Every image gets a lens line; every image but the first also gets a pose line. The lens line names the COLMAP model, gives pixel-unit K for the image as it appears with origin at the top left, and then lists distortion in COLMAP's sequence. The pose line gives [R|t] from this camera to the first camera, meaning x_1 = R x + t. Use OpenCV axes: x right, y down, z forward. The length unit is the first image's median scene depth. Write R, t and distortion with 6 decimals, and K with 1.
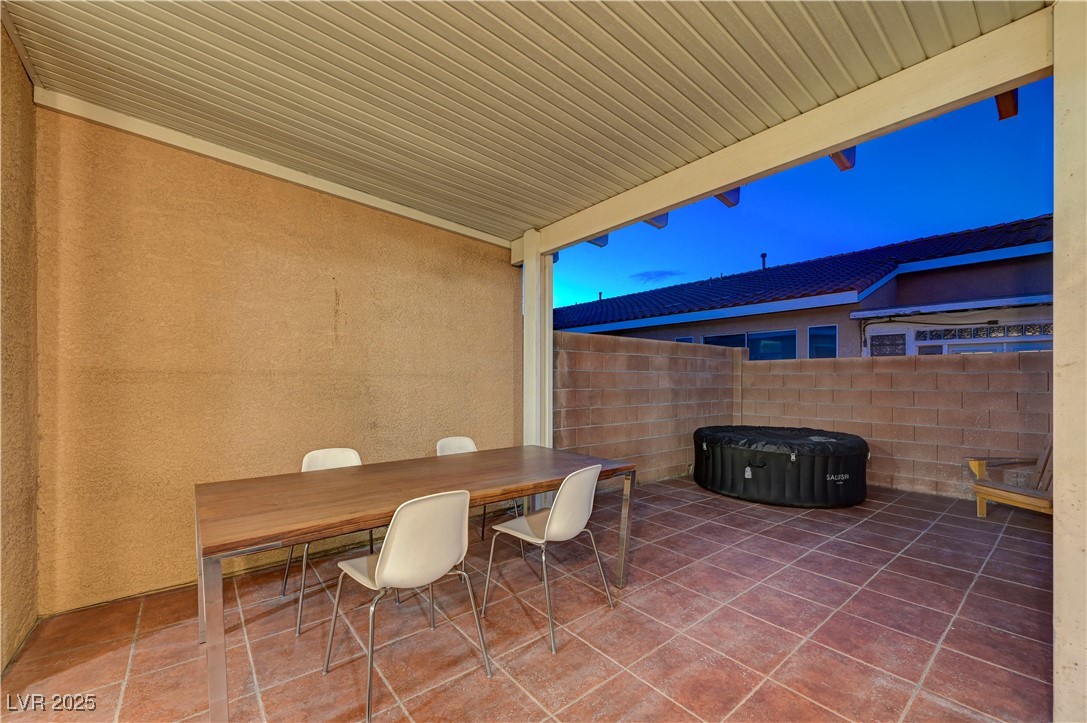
lens RADIAL K [[439.9, 0, 545.1], [0, 439.9, 375.5], [0, 0, 1]] dist [0.002179, -0.000610]
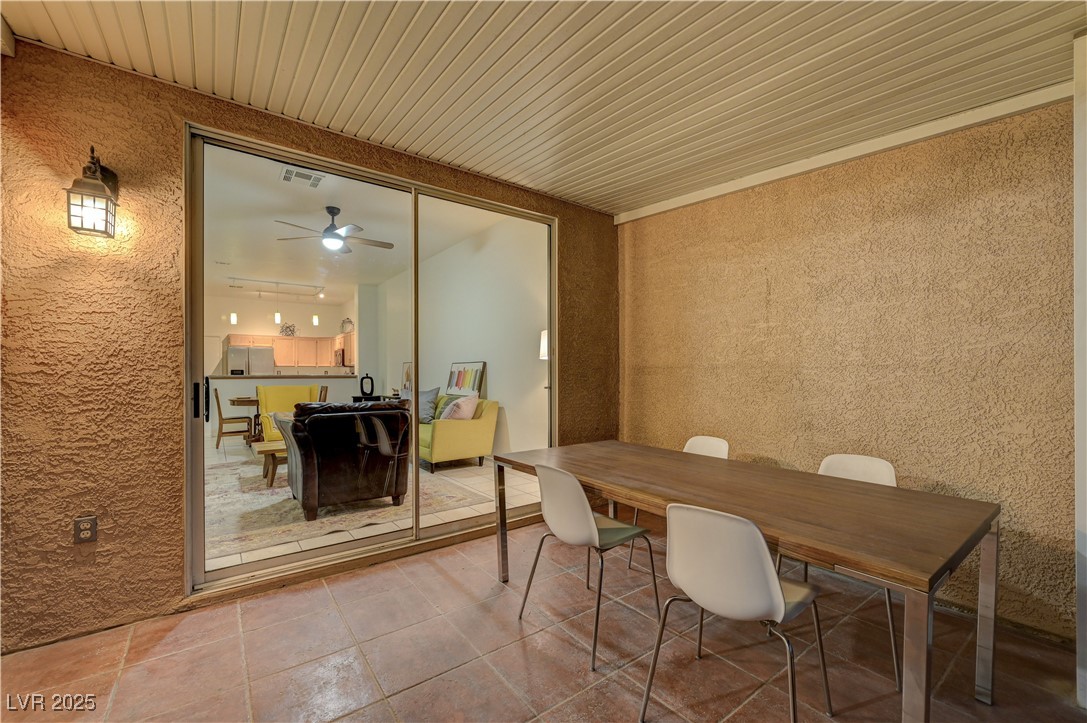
lens RADIAL K [[444.5, 0, 553.1], [0, 444.5, 373.0], [0, 0, 1]] dist [-0.000032, -0.000051]
pose [[-0.034767, -0.001665, -0.999394, 0.358301], [0.009630, 0.999952, -0.002000, 0.005512], [0.999349, -0.009693, -0.034749, 0.387194]]
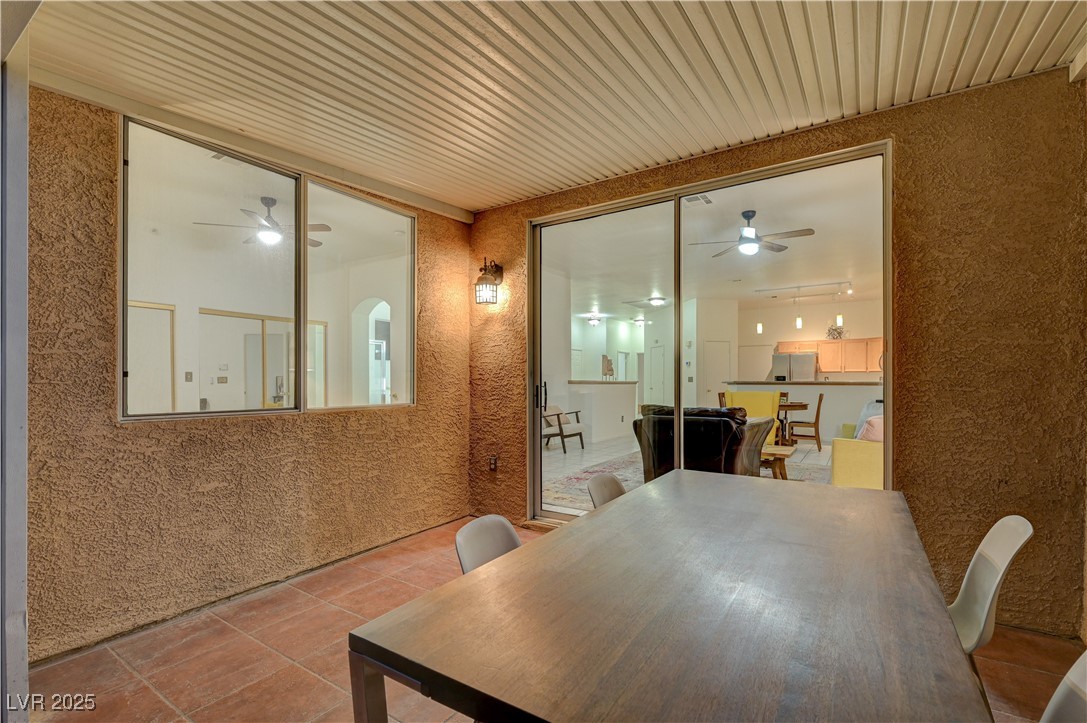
lens RADIAL K [[490.0, 0, 547.8], [0, 490.0, 380.7], [0, 0, 1]] dist [-0.001528, -0.000007]
pose [[-0.953755, -0.001212, -0.300584, 0.101615], [0.000690, 0.999980, -0.006222, 0.009172], [0.300586, -0.006142, -0.953735, 0.802428]]
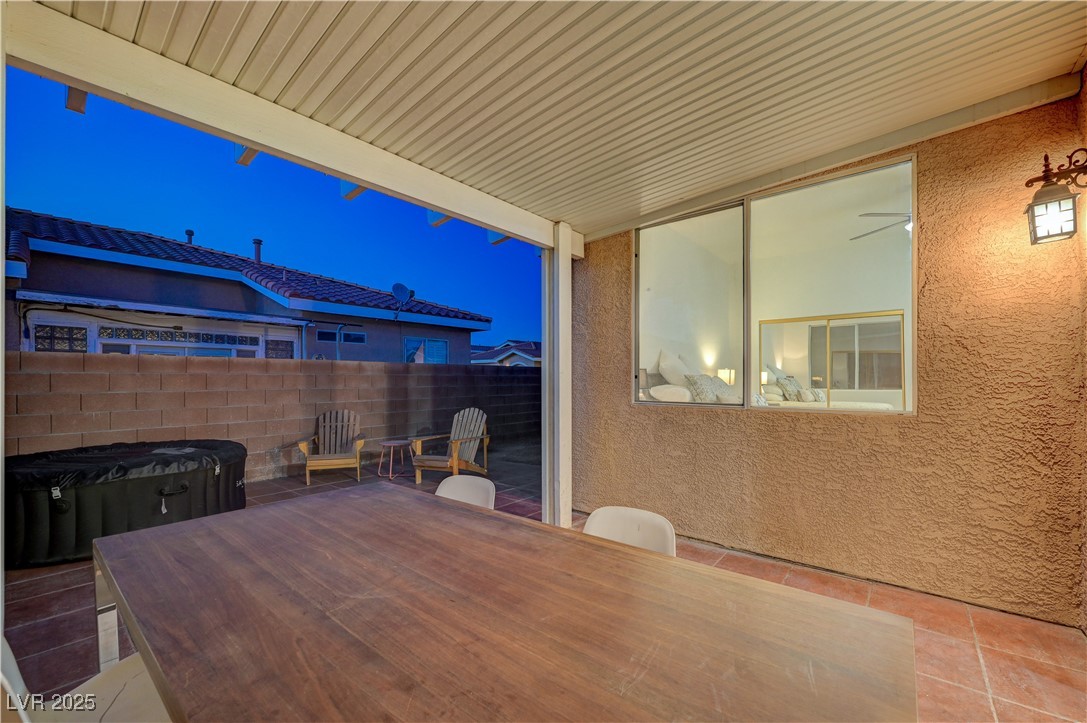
lens RADIAL K [[439.9, 0, 551.1], [0, 439.9, 375.7], [0, 0, 1]] dist [0.002179, -0.000610]
pose [[-0.191489, 0.005405, 0.981480, -0.386963], [-0.004009, 0.999972, -0.006289, 0.002614], [-0.981487, -0.005139, -0.191462, 0.488001]]
